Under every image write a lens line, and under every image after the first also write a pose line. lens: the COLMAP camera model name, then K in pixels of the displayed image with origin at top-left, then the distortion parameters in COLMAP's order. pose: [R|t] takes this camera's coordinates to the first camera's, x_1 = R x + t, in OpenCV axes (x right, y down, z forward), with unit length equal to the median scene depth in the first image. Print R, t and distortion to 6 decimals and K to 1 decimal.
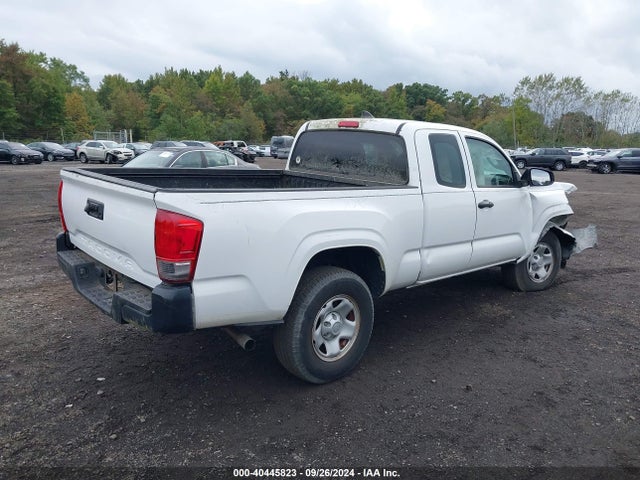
lens RADIAL K [[502.8, 0, 321.8], [0, 502.8, 242.5], [0, 0, 1]] dist [0.012720, -0.020587]
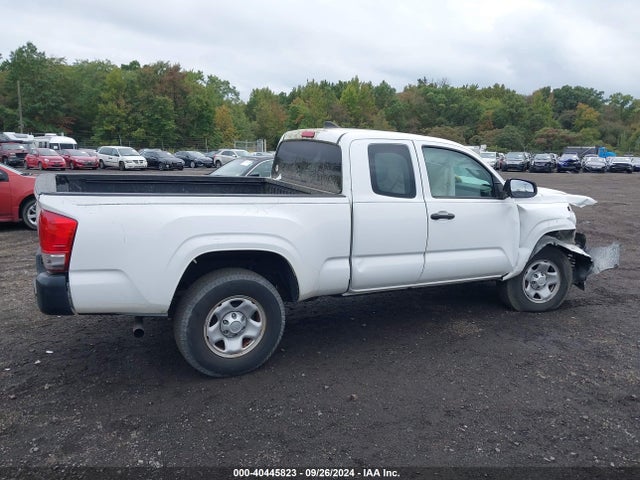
lens RADIAL K [[502.8, 0, 322.5], [0, 502.8, 237.7], [0, 0, 1]] dist [0.012720, -0.020587]
pose [[0.965270, 0.041596, -0.257921, 0.319950], [-0.047872, 0.998690, -0.018097, -0.004611], [0.256831, 0.029816, 0.965996, 0.009601]]
